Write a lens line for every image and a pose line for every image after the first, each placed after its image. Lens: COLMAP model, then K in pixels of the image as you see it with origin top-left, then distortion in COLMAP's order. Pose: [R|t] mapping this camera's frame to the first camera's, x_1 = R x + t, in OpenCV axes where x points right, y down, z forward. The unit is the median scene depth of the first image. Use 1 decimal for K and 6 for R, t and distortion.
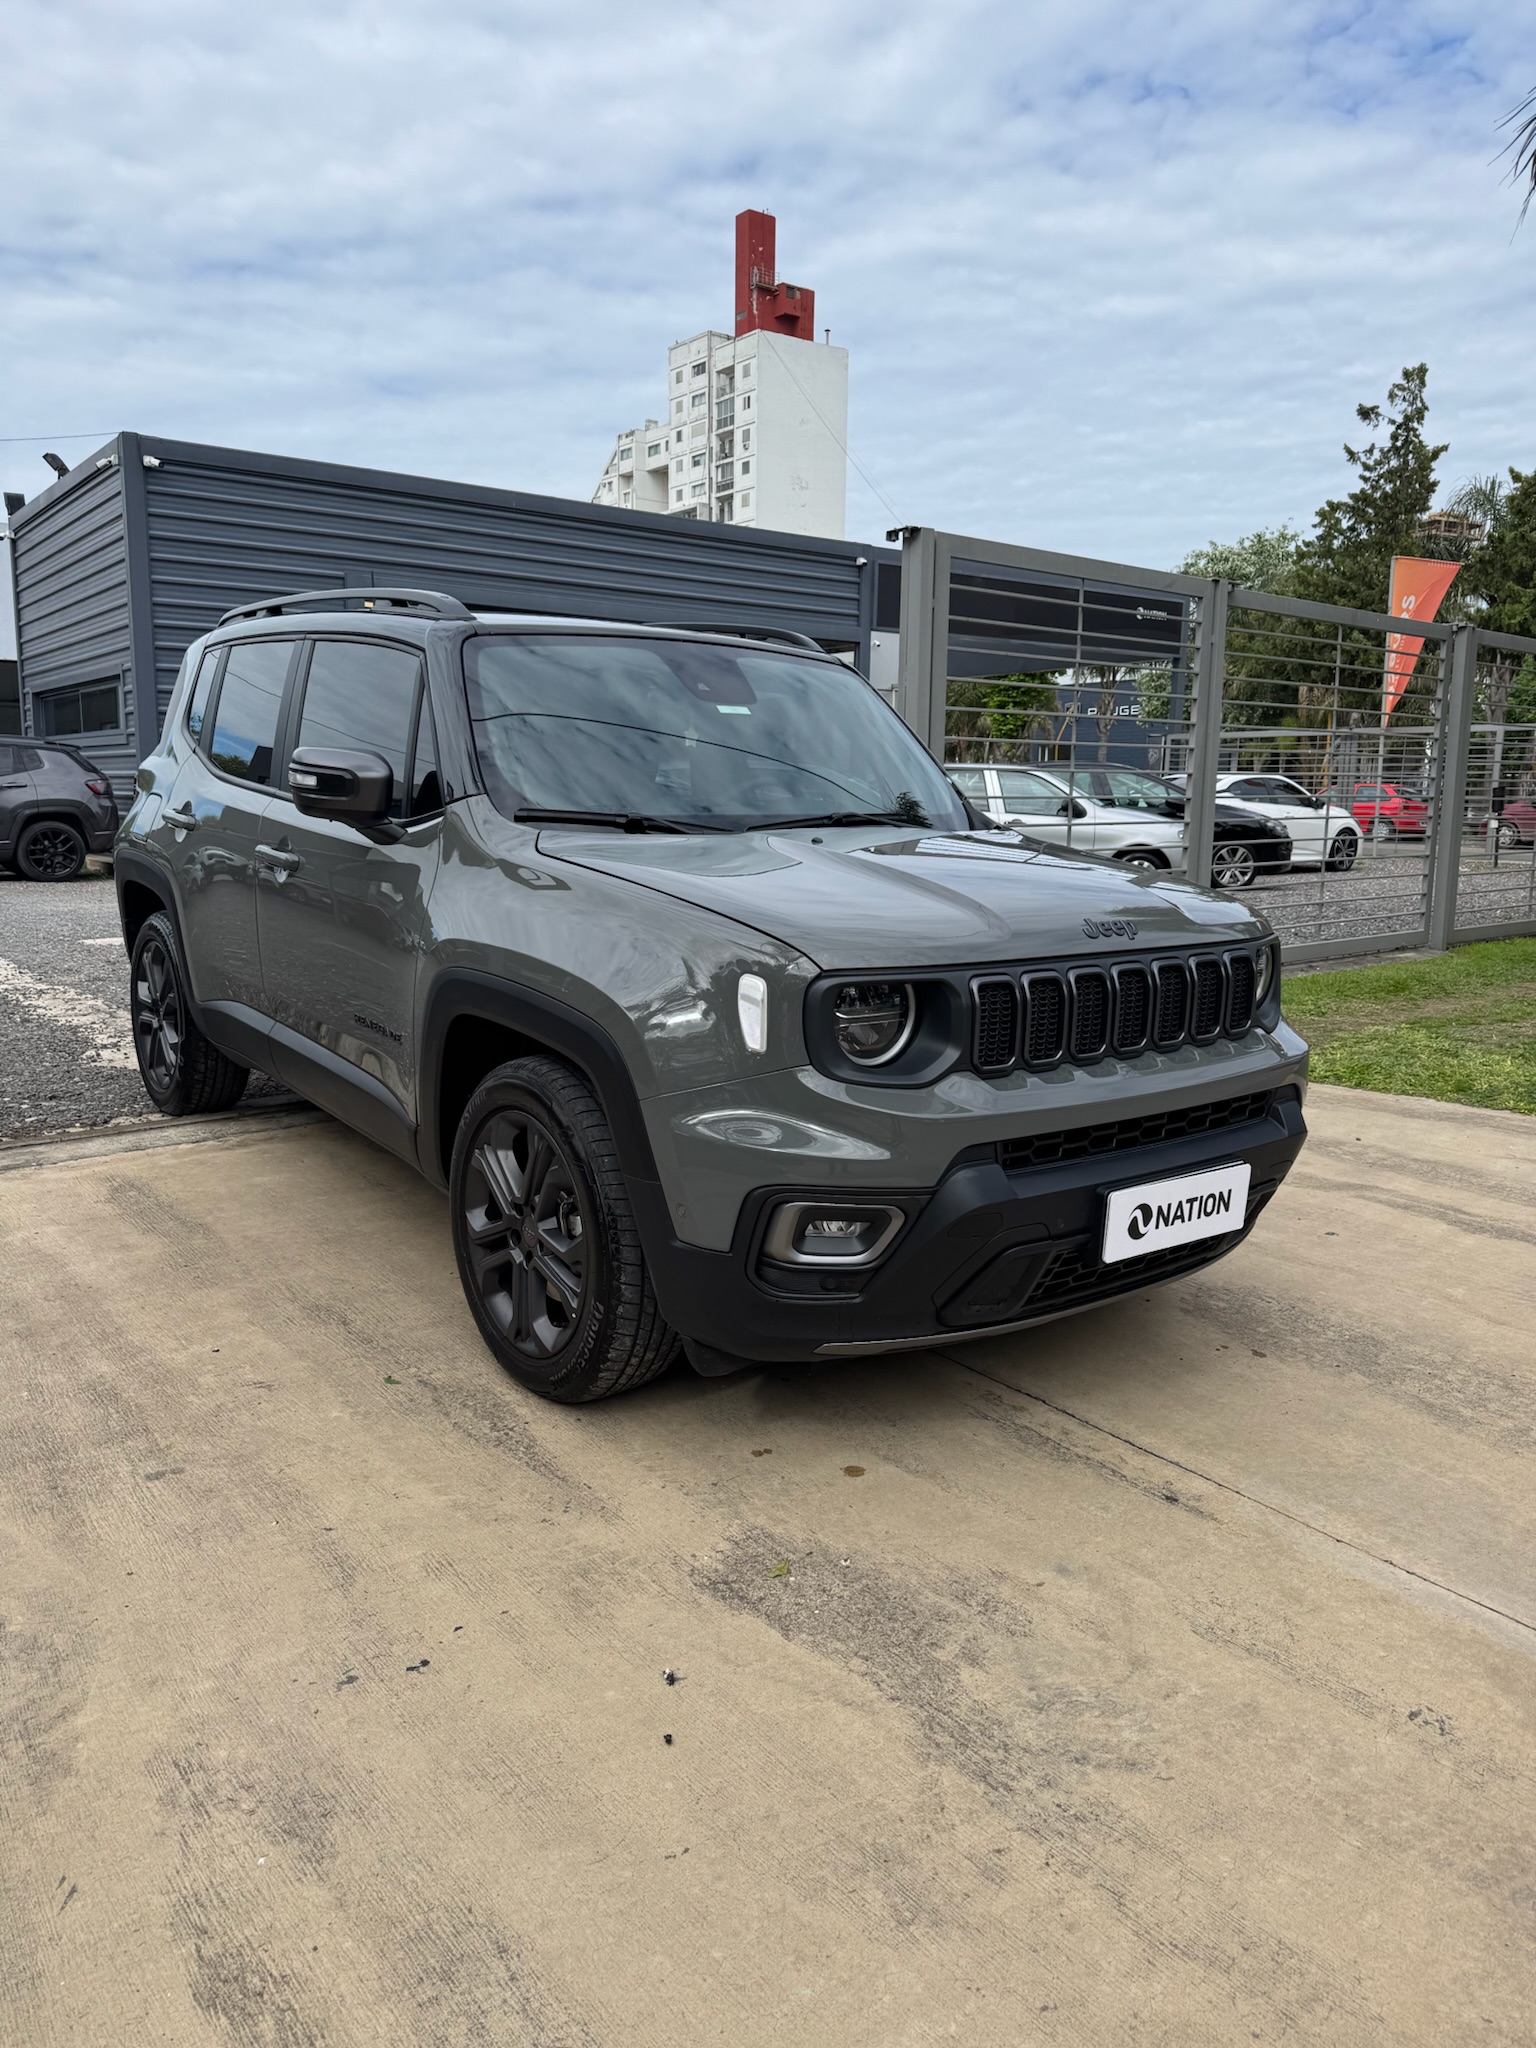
lens RADIAL K [[1393.1, 0, 766.2], [0, 1393.1, 1001.4], [0, 0, 1]] dist [0.035362, -0.002794]
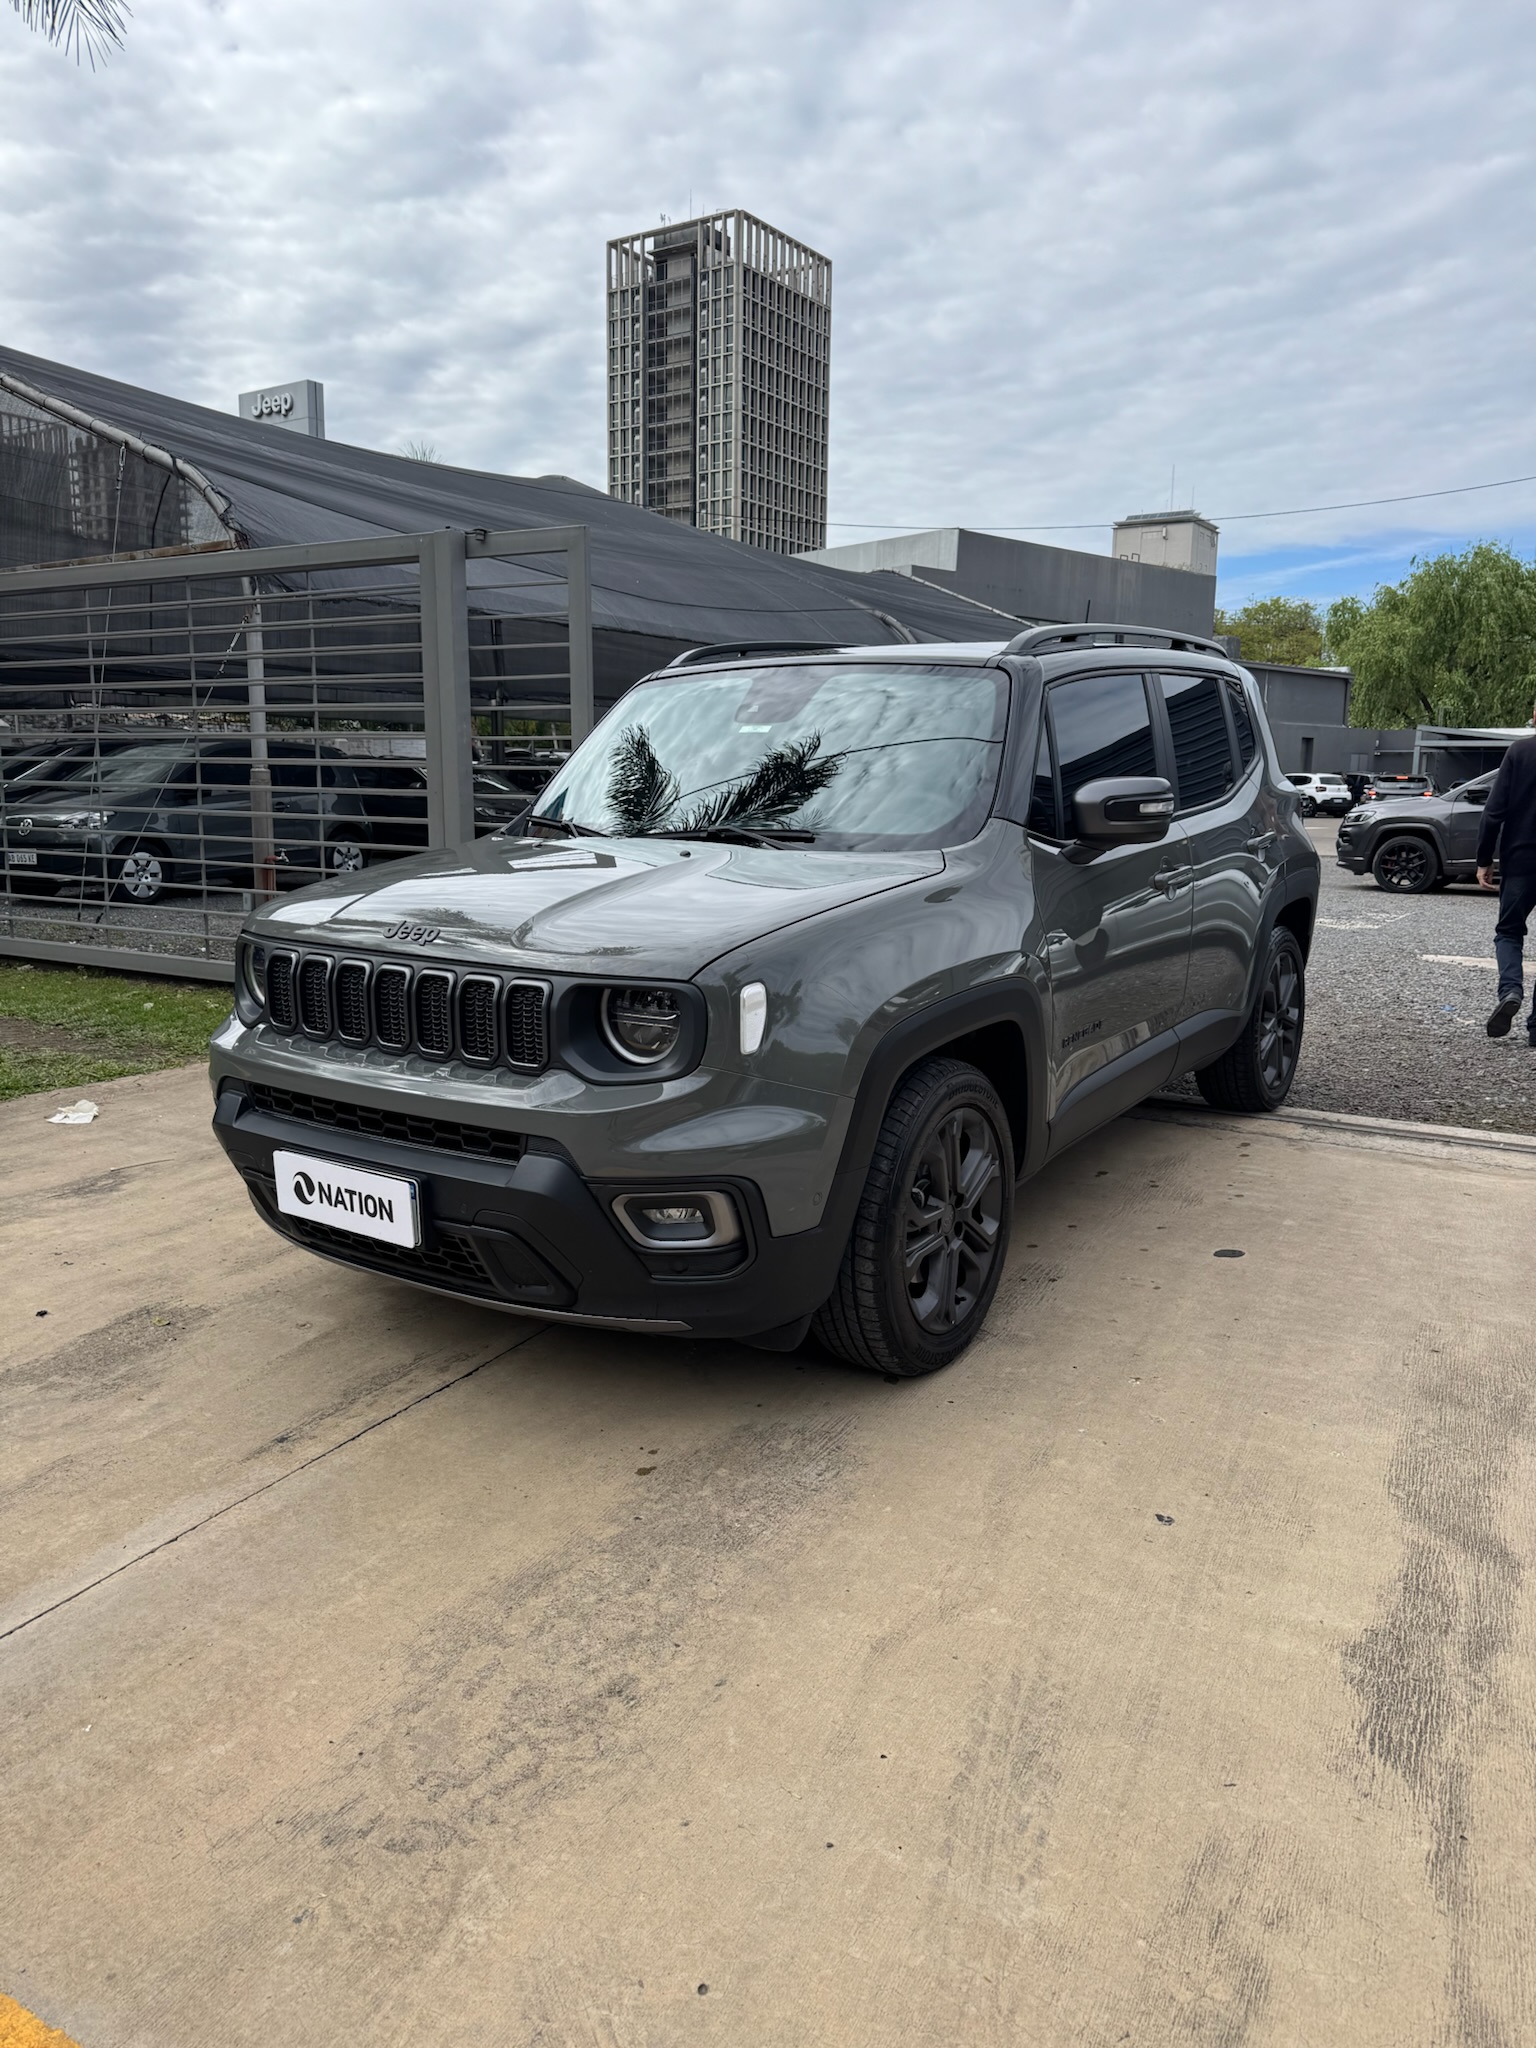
lens RADIAL K [[1398.3, 0, 768.0], [0, 1398.3, 1024.0], [0, 0, 1]] dist [0.053475, -0.002221]
pose [[0.305002, 0.139095, -0.942139, 1.358193], [-0.133621, 0.985741, 0.102274, -0.129513], [0.942931, 0.094696, 0.319239, 0.936702]]
